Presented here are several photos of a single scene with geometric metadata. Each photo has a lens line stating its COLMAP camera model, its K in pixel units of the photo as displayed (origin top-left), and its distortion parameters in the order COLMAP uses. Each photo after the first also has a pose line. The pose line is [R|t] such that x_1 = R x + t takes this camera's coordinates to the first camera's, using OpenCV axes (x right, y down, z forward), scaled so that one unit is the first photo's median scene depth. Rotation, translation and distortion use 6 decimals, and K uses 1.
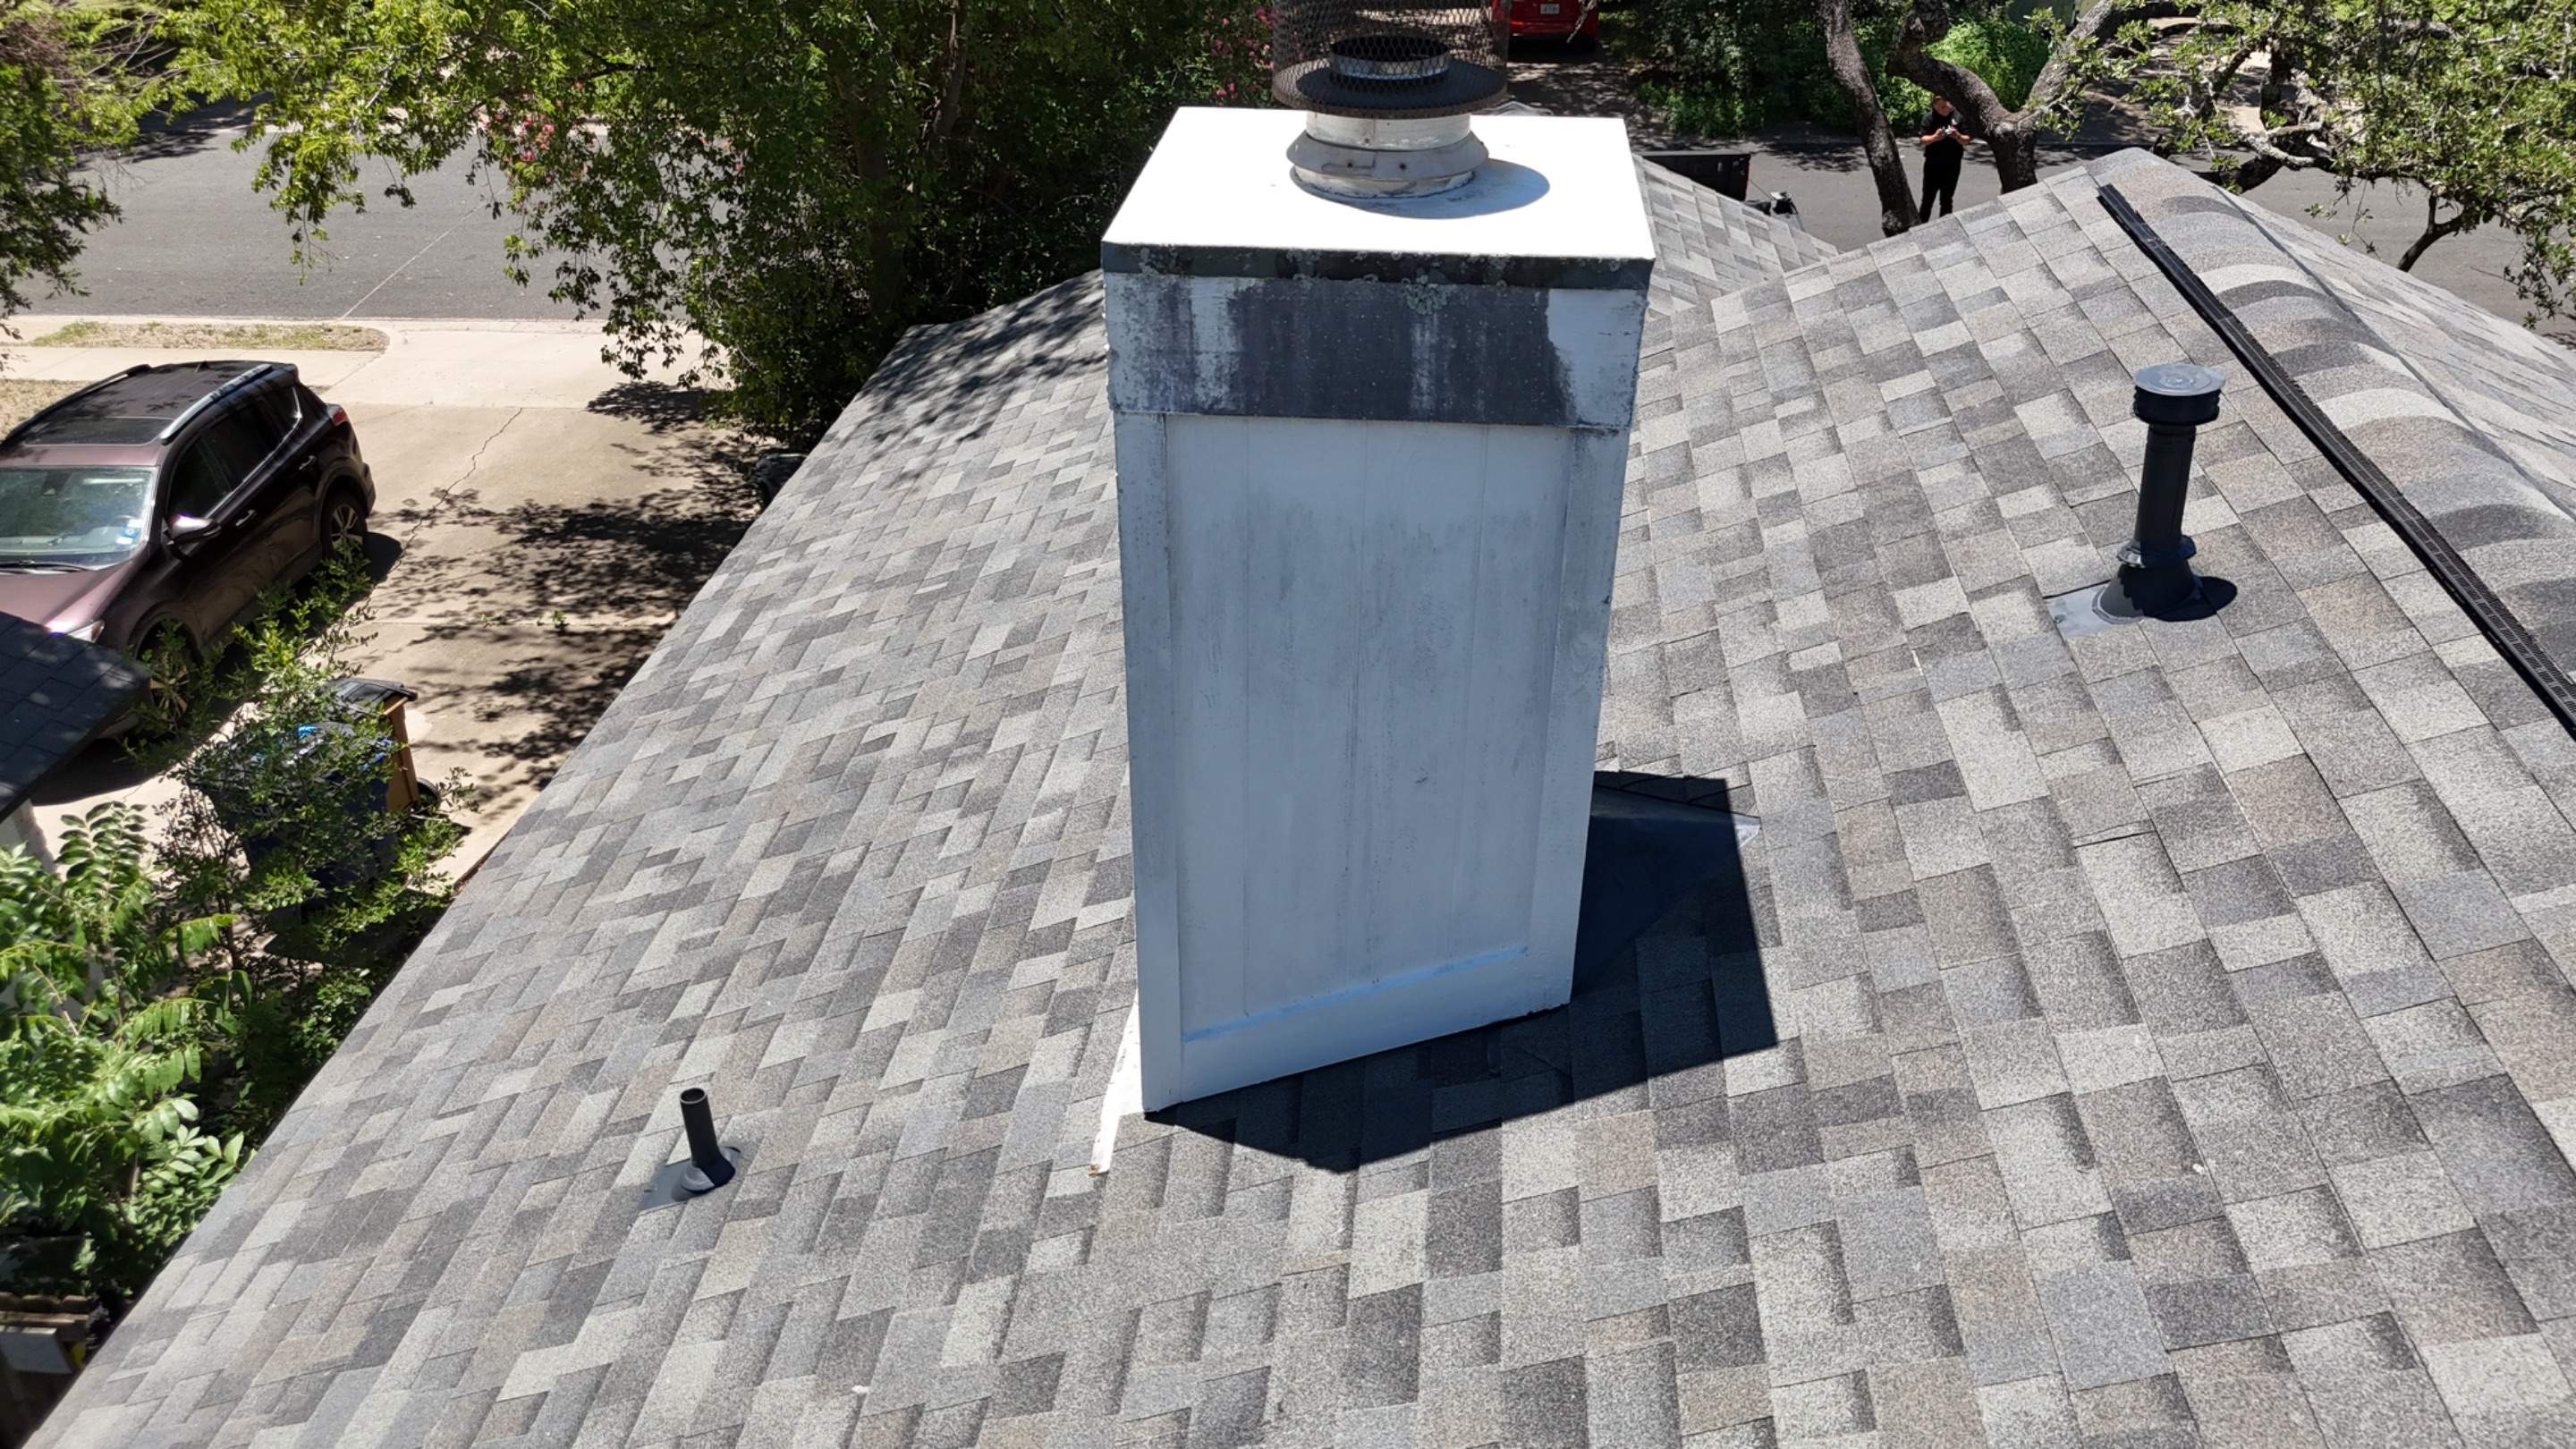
lens RADIAL K [[1909.9, 0, 1291.9], [0, 1909.9, 715.9], [0, 0, 1]] dist [0.080205, -0.080655]
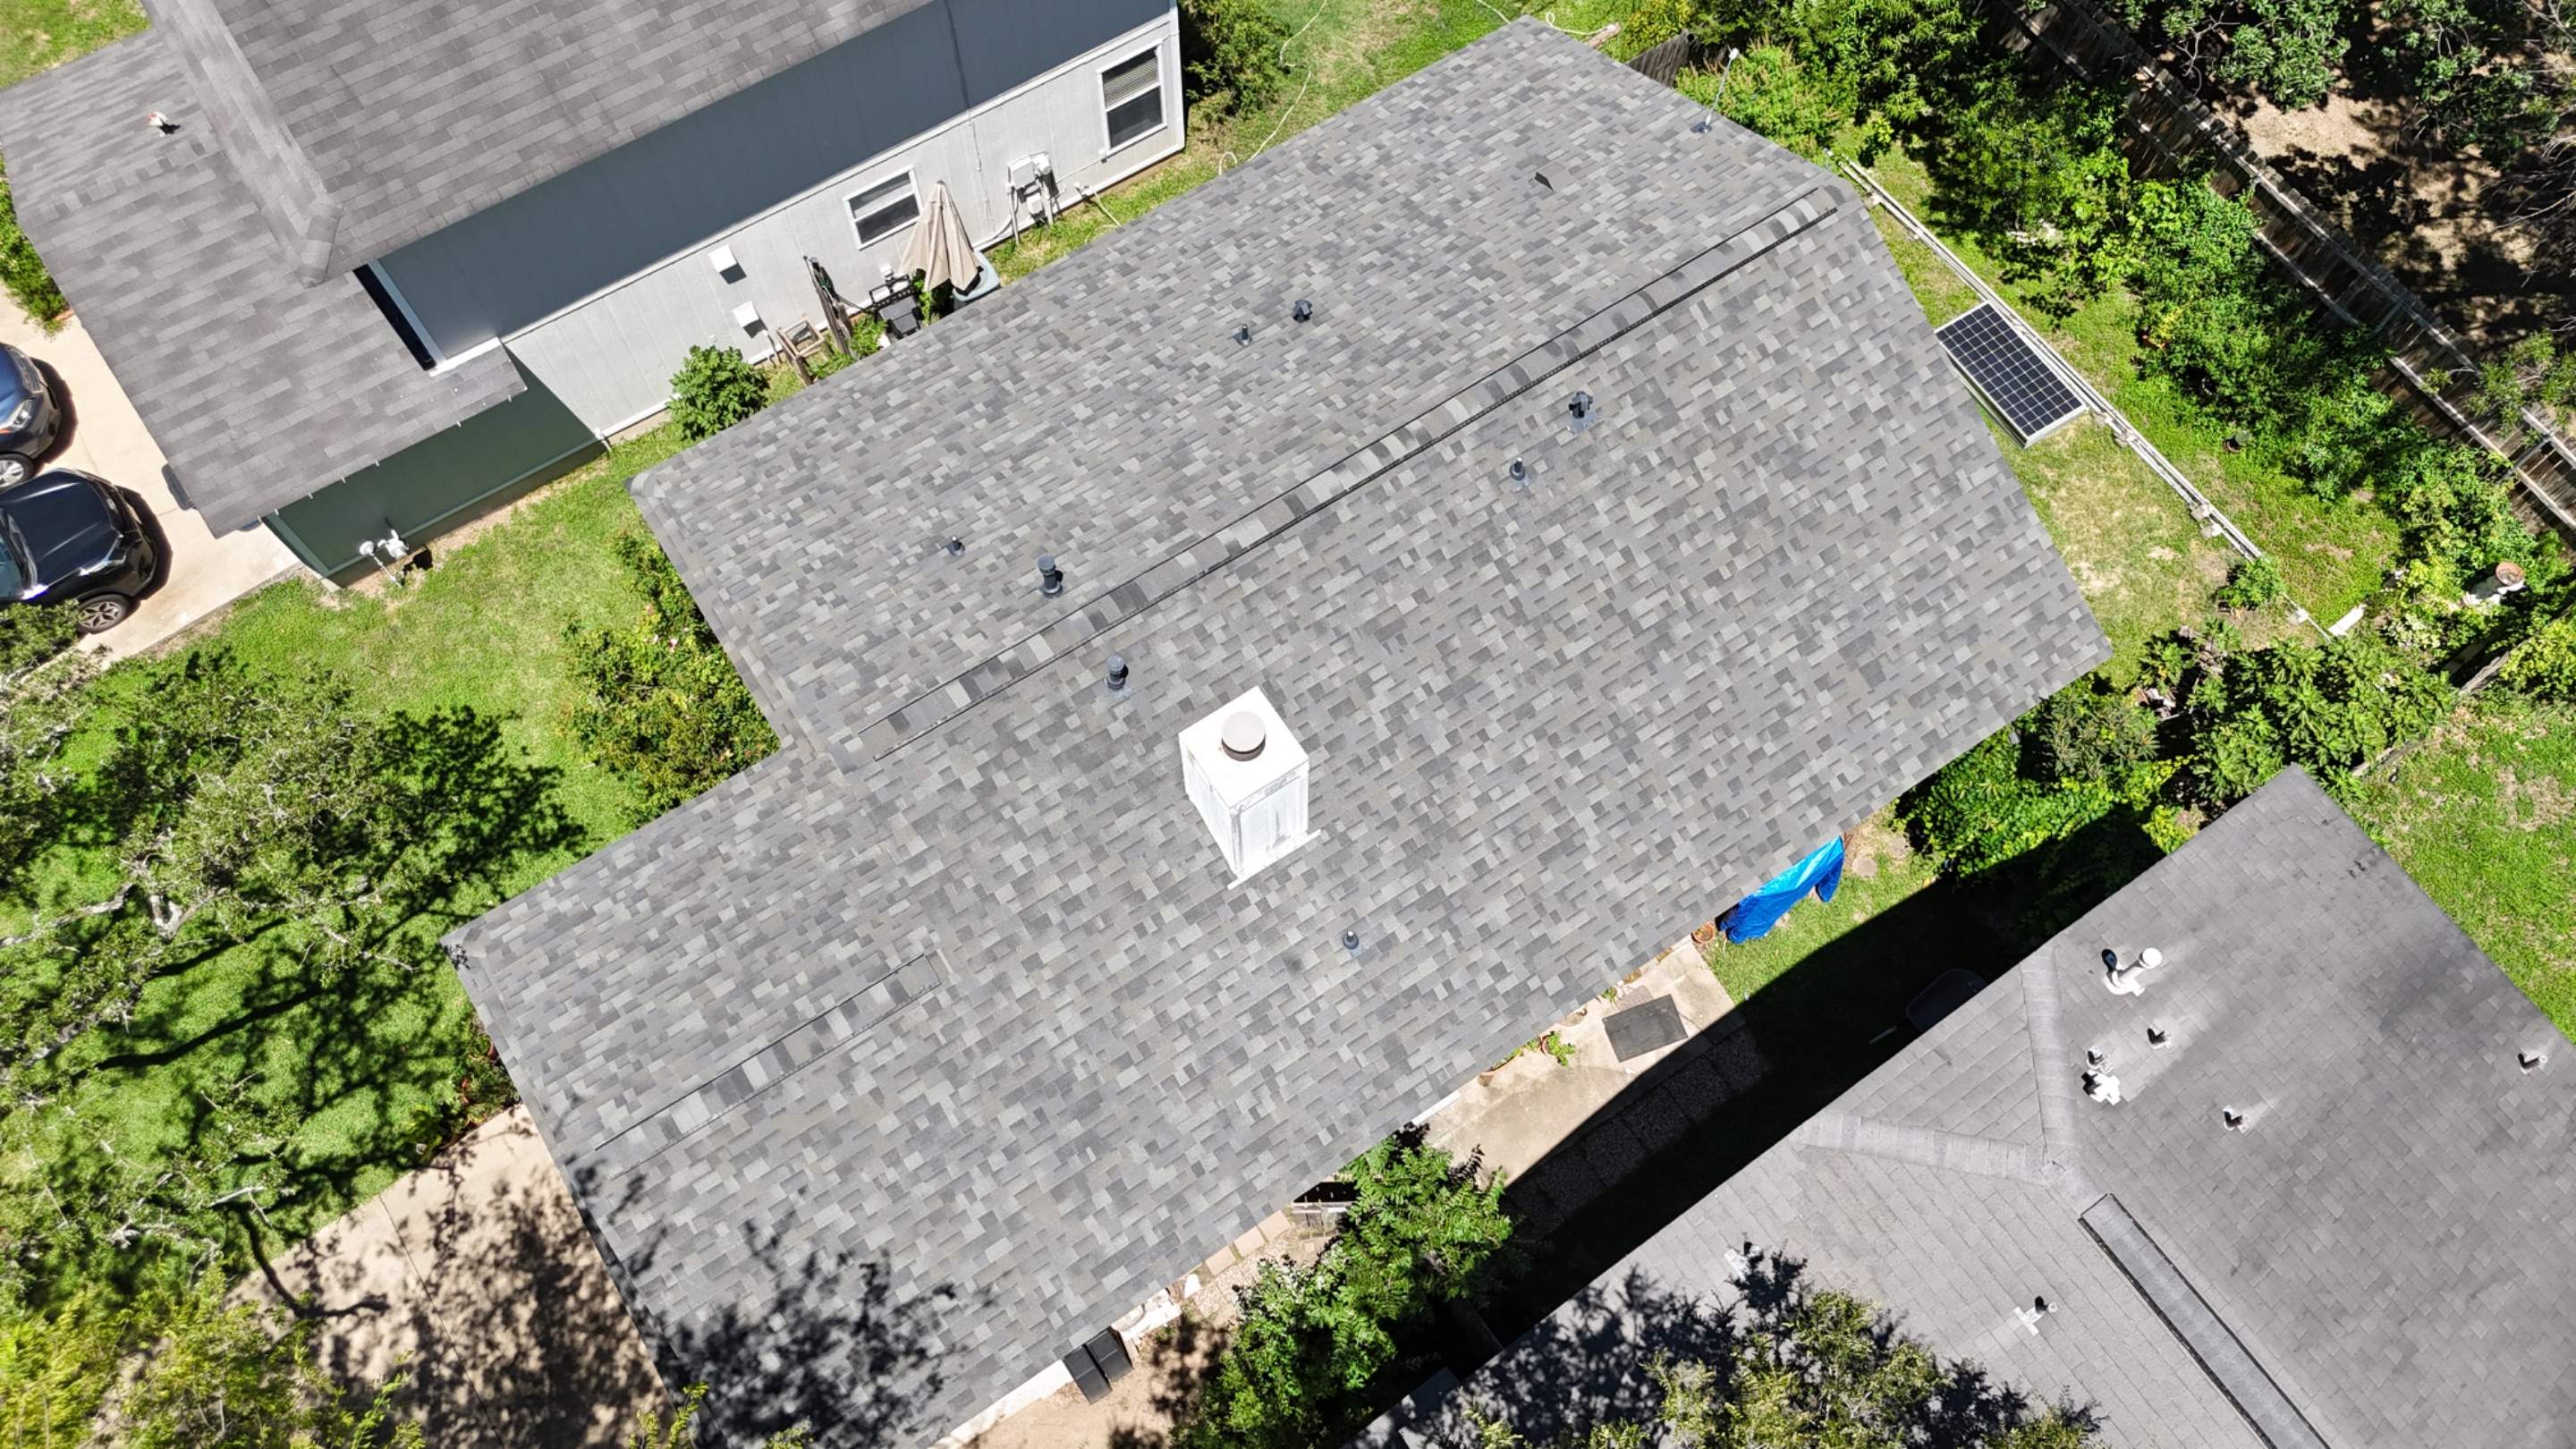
lens RADIAL K [[1885.6, 0, 1286.7], [0, 1885.6, 723.0], [0, 0, 1]] dist [0.094342, -0.118054]
pose [[-0.632927, -0.709691, 0.309421, -1.181824], [0.395003, 0.047720, 0.917440, -3.732762], [-0.665865, 0.702895, 0.250127, -0.296530]]
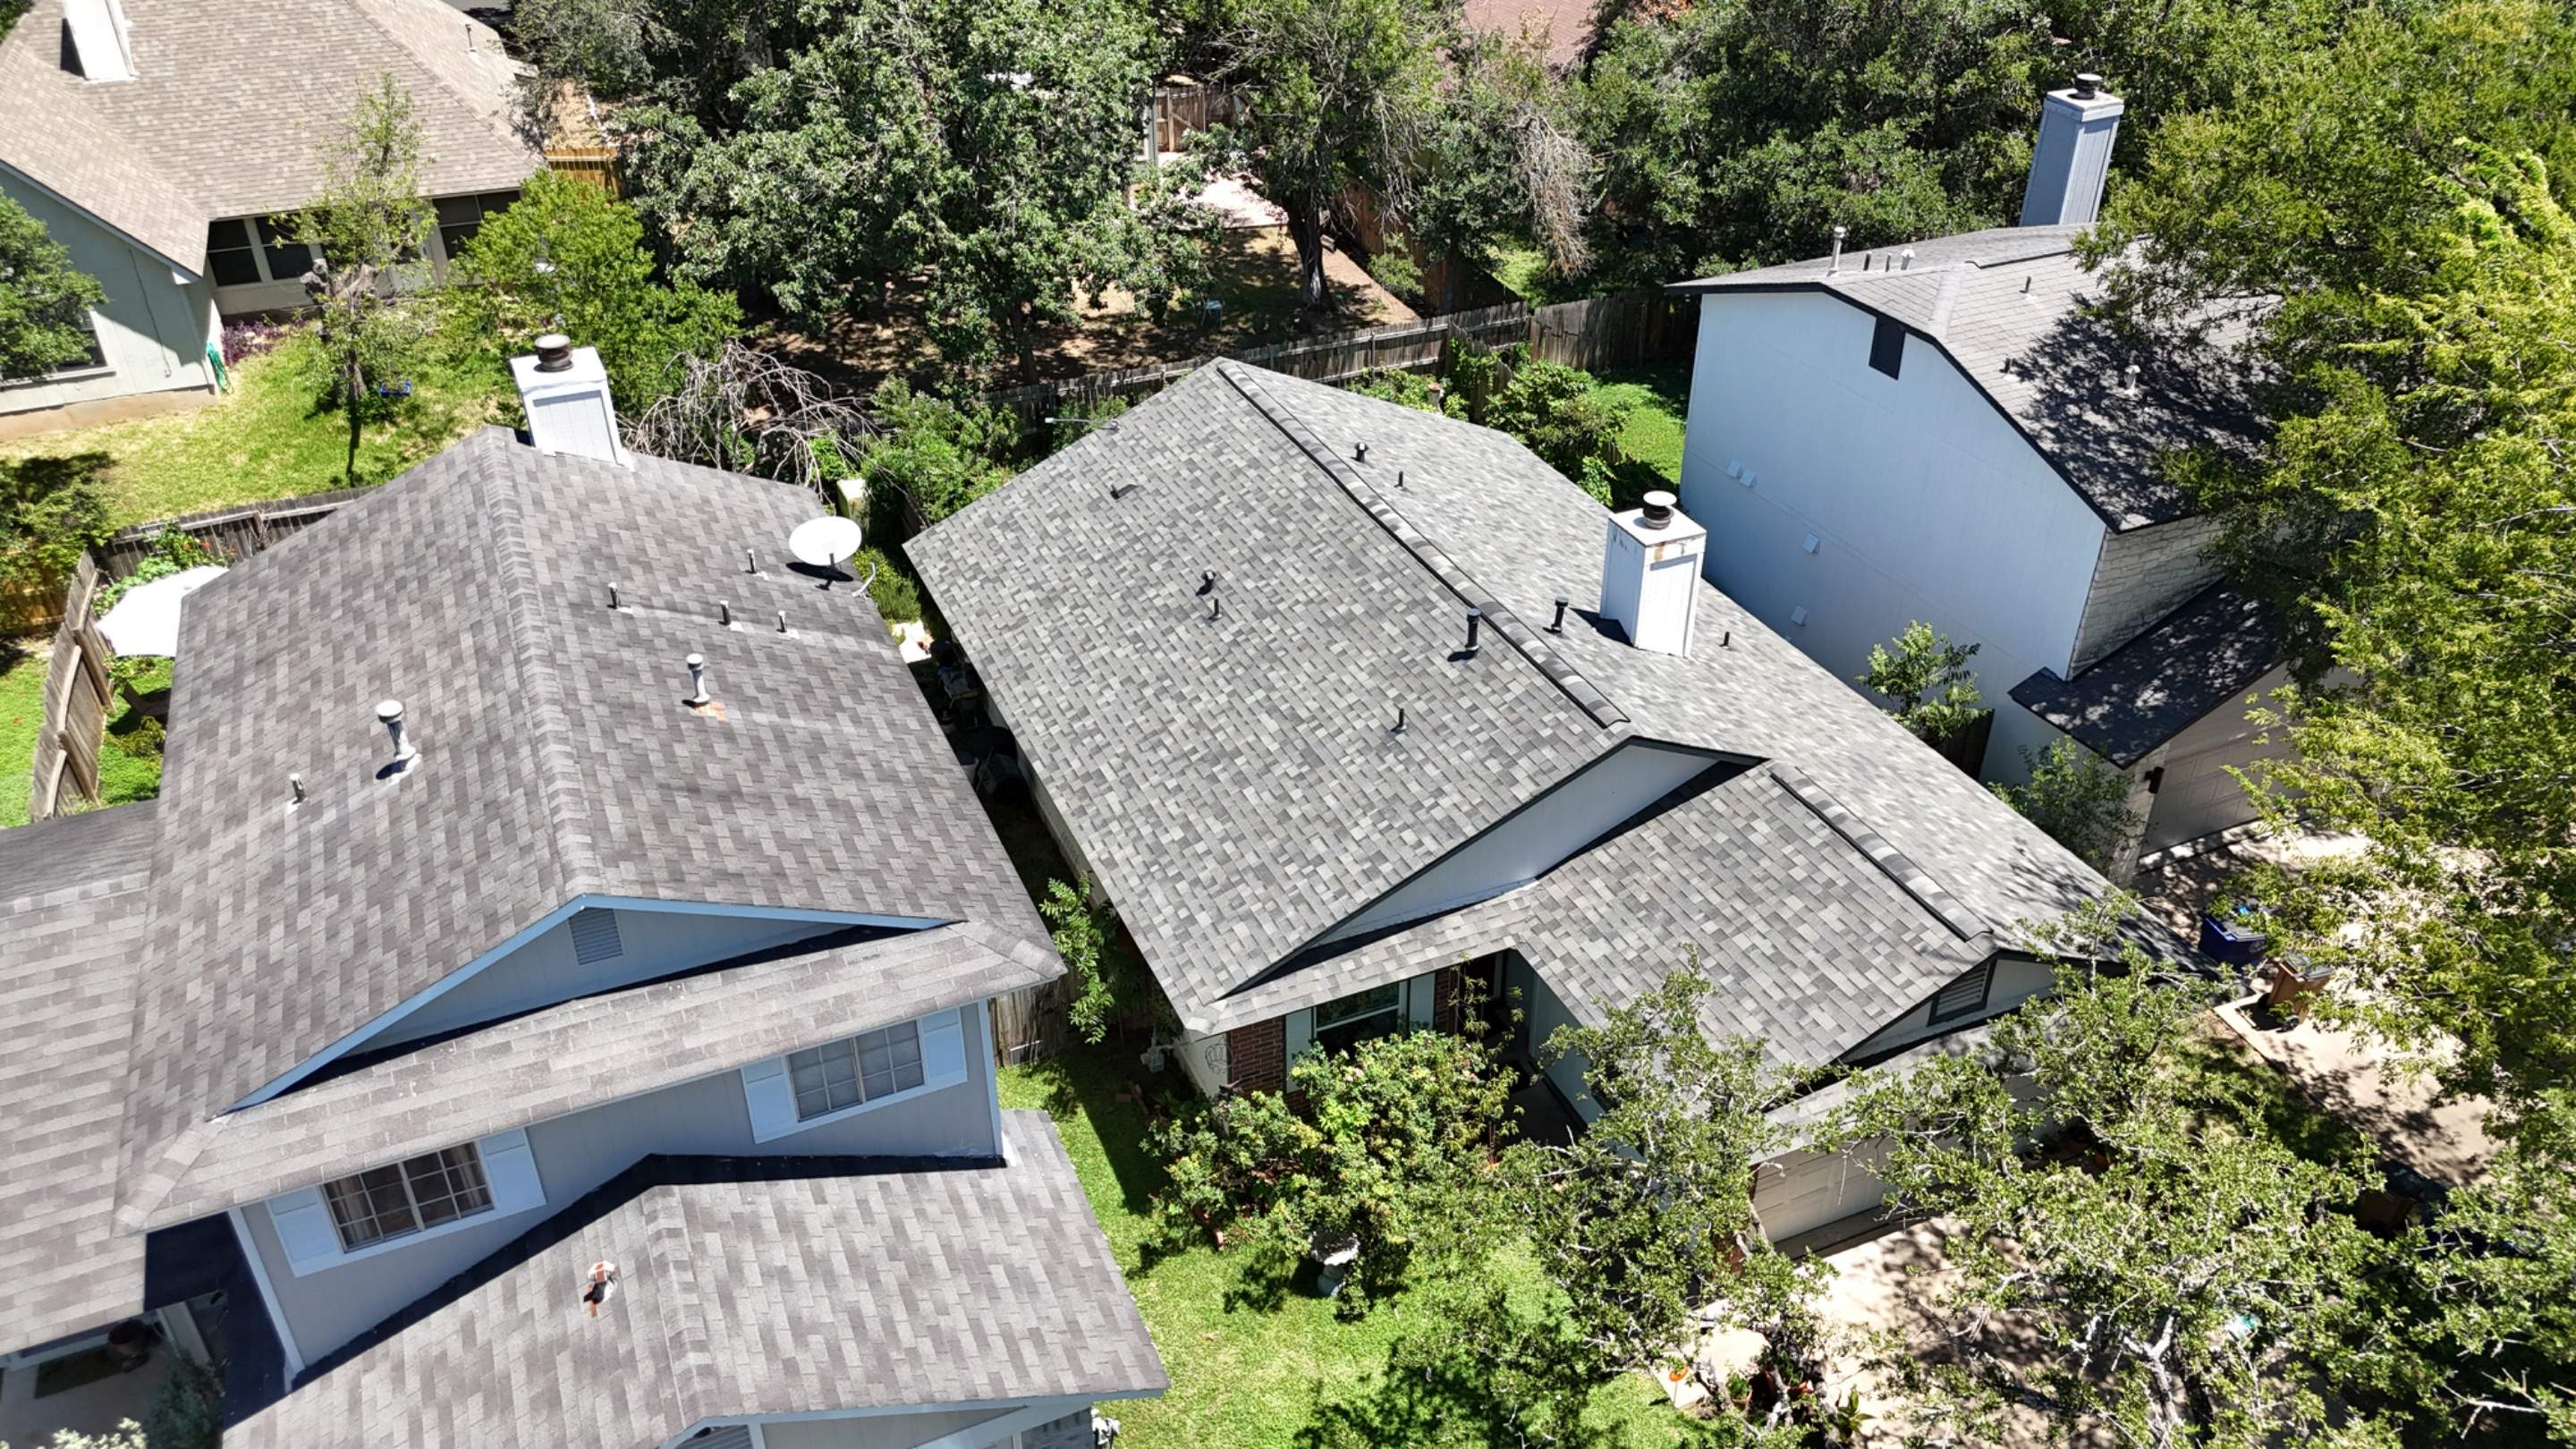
lens RADIAL K [[1885.2, 0, 1287.8], [0, 1885.2, 715.4], [0, 0, 1]] dist [0.160854, -0.372762]
pose [[-0.872041, 0.267636, -0.409776, 3.306065], [-0.246019, 0.484088, 0.839722, -4.220945], [0.423108, 0.833084, -0.356301, 2.695182]]
